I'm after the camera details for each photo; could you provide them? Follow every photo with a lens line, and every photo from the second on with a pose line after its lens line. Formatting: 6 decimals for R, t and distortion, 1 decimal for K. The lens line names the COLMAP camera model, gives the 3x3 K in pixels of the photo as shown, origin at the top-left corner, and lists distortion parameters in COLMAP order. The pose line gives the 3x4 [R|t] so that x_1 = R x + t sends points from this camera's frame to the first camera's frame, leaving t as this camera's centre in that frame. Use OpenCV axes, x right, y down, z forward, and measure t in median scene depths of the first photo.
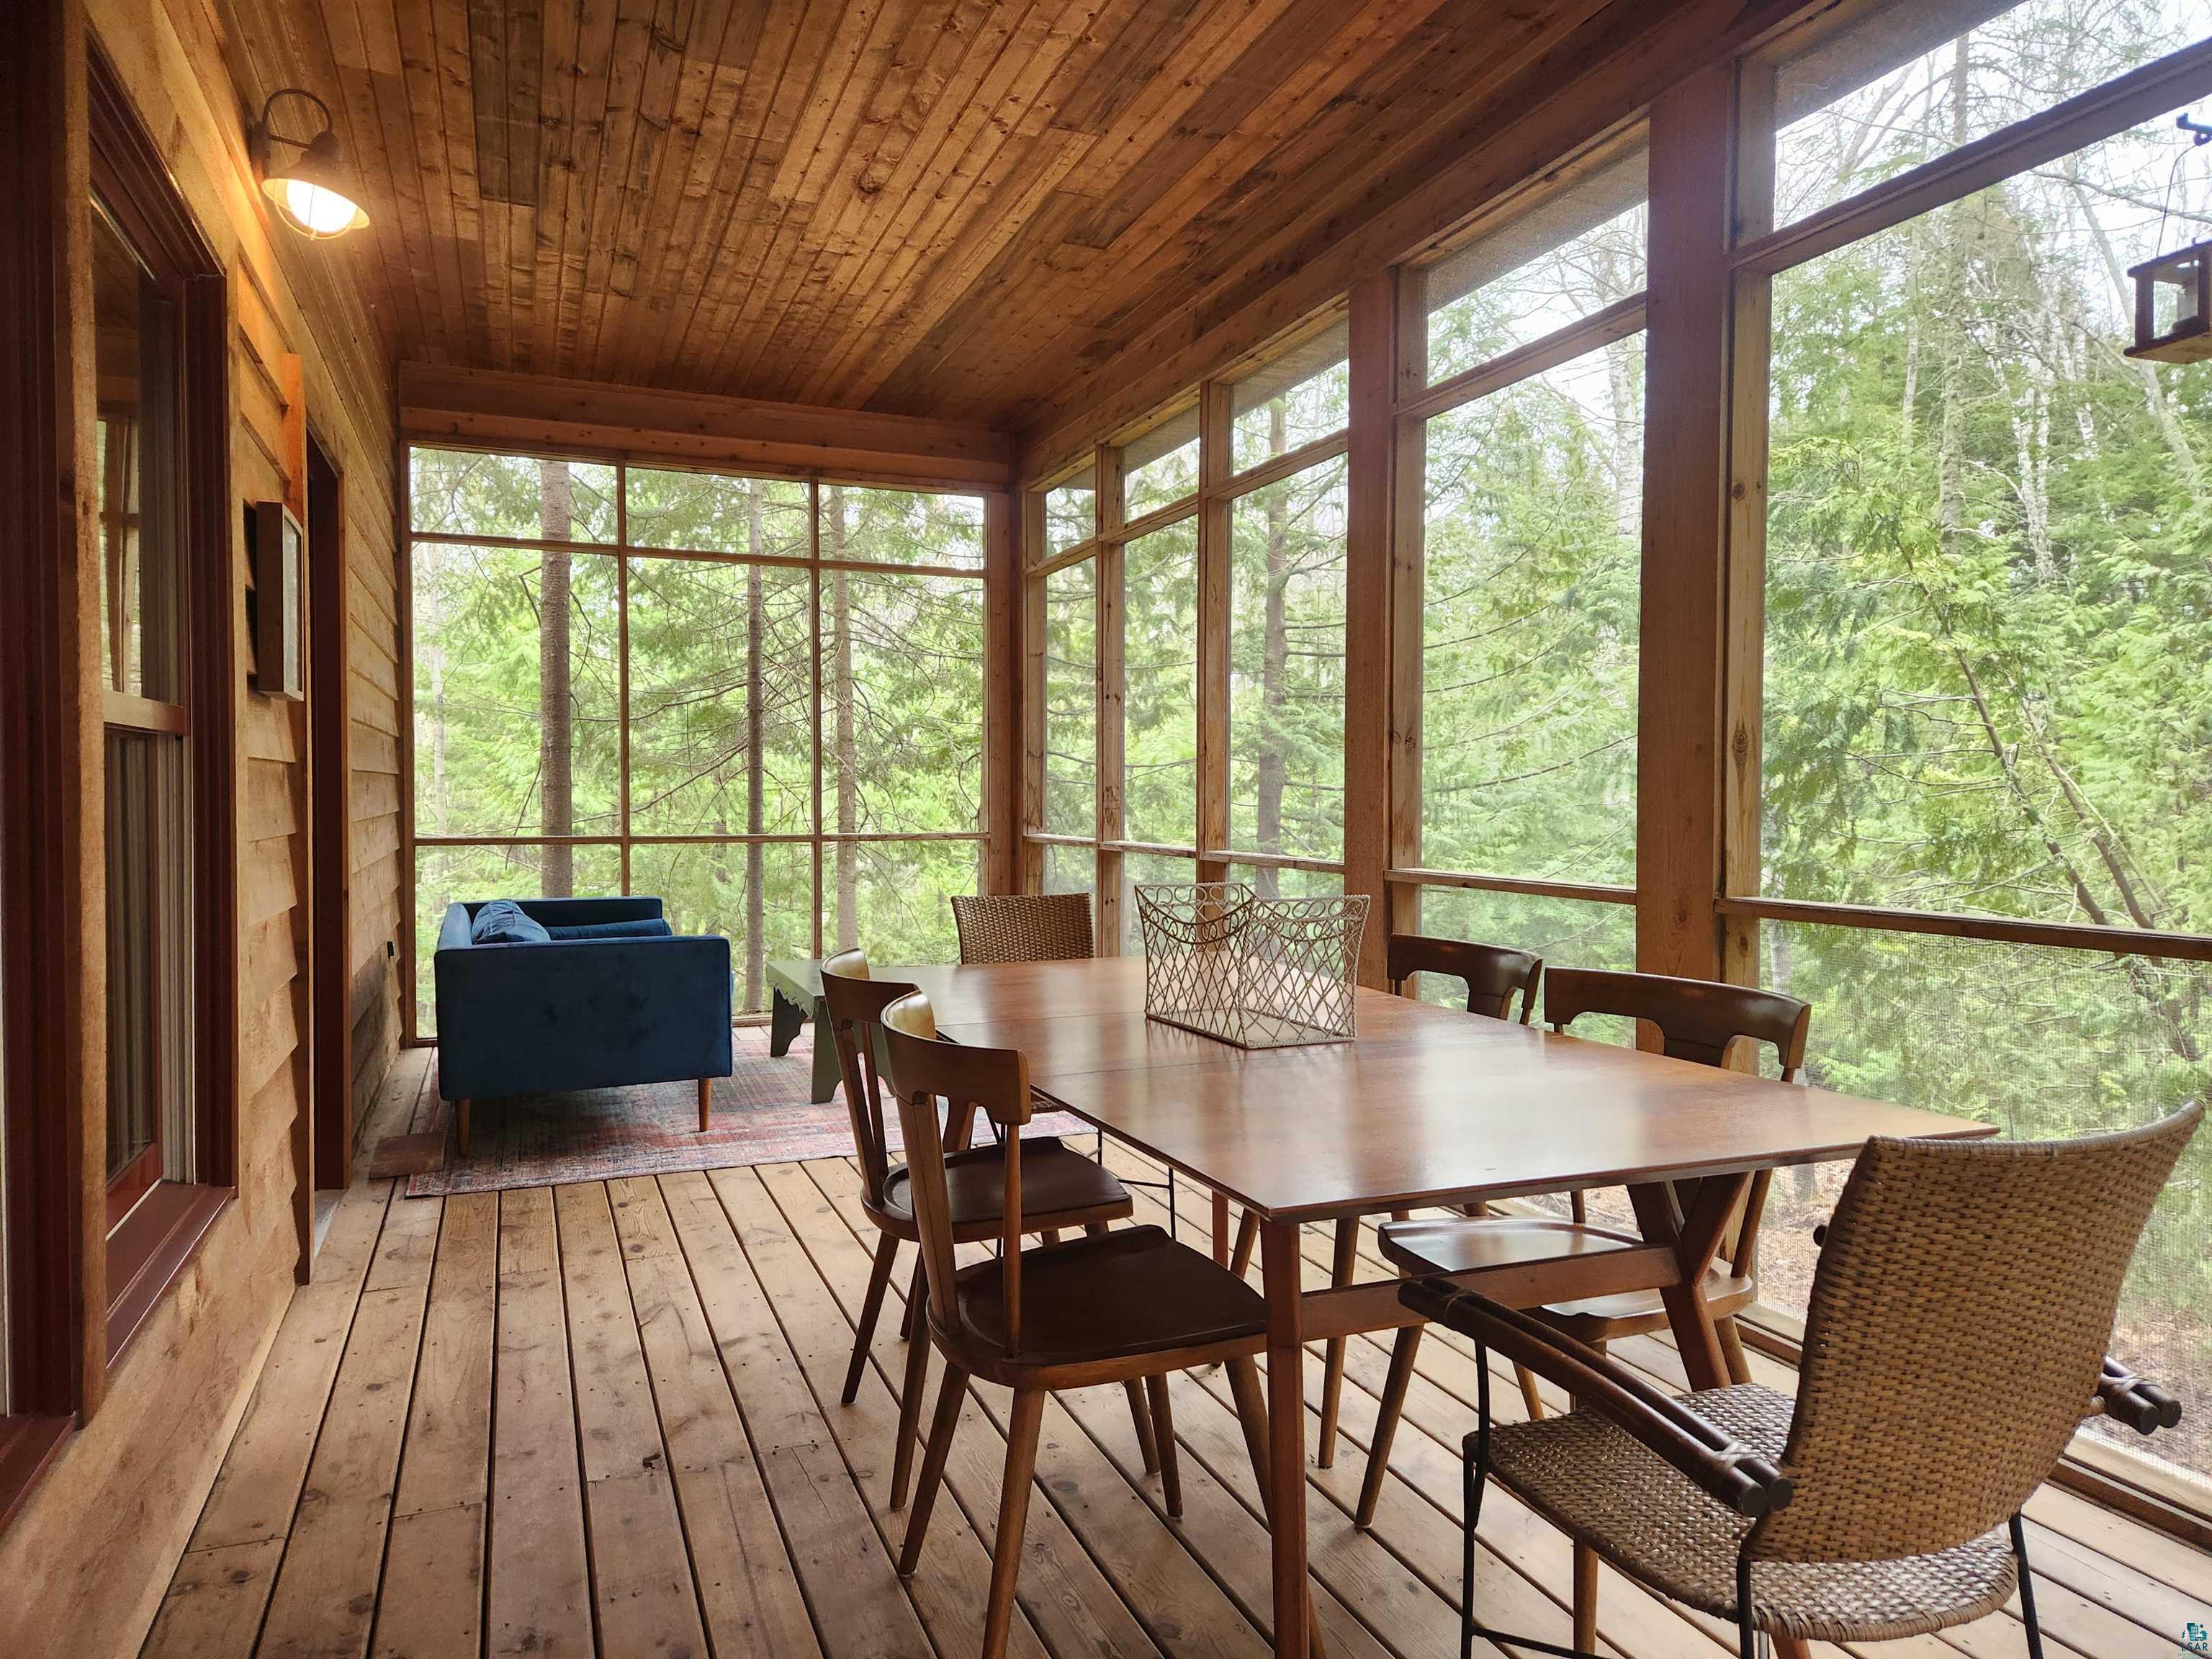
lens RADIAL K [[1461.9, 0, 1079.1], [0, 1461.9, 839.3], [0, 0, 1]] dist [0.047998, -0.000694]
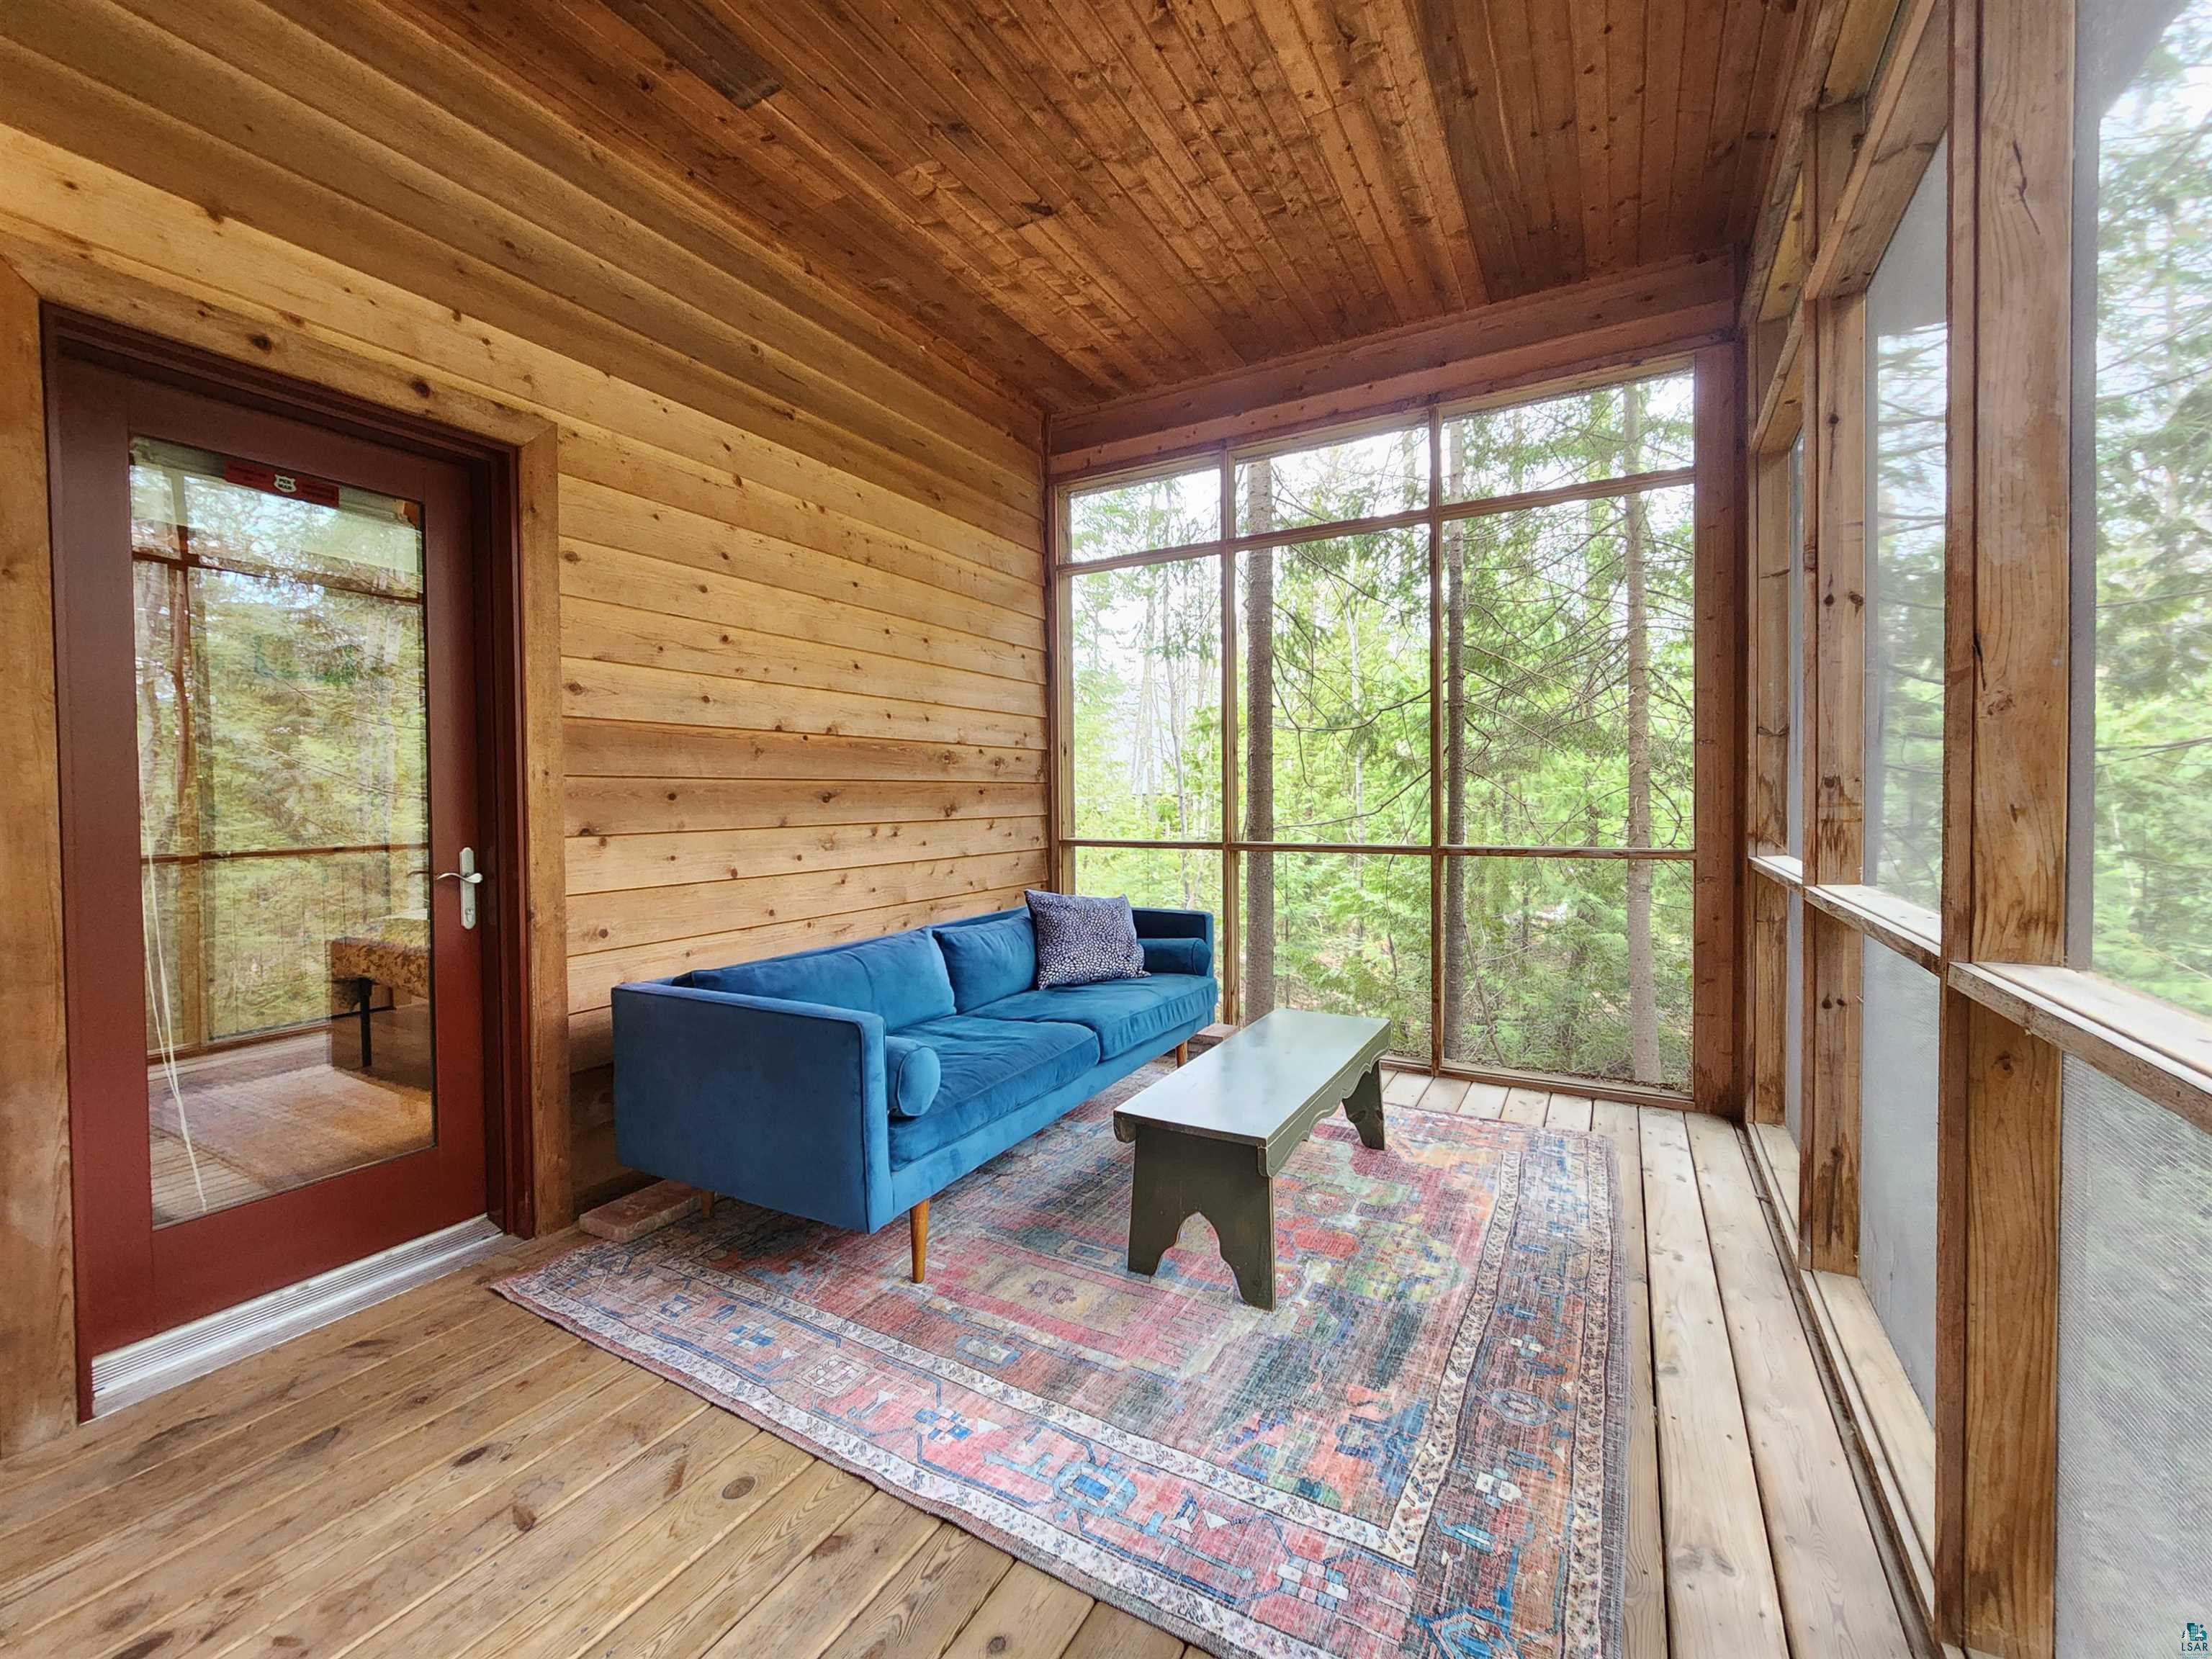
lens RADIAL K [[887.8, 0, 1116.1], [0, 887.8, 818.7], [0, 0, 1]] dist [-0.000022, -0.000605]
pose [[0.633749, 0.010064, -0.773473, 0.099696], [-0.014492, 0.999894, 0.001136, -0.018058], [0.773403, 0.010490, 0.633828, 0.601340]]
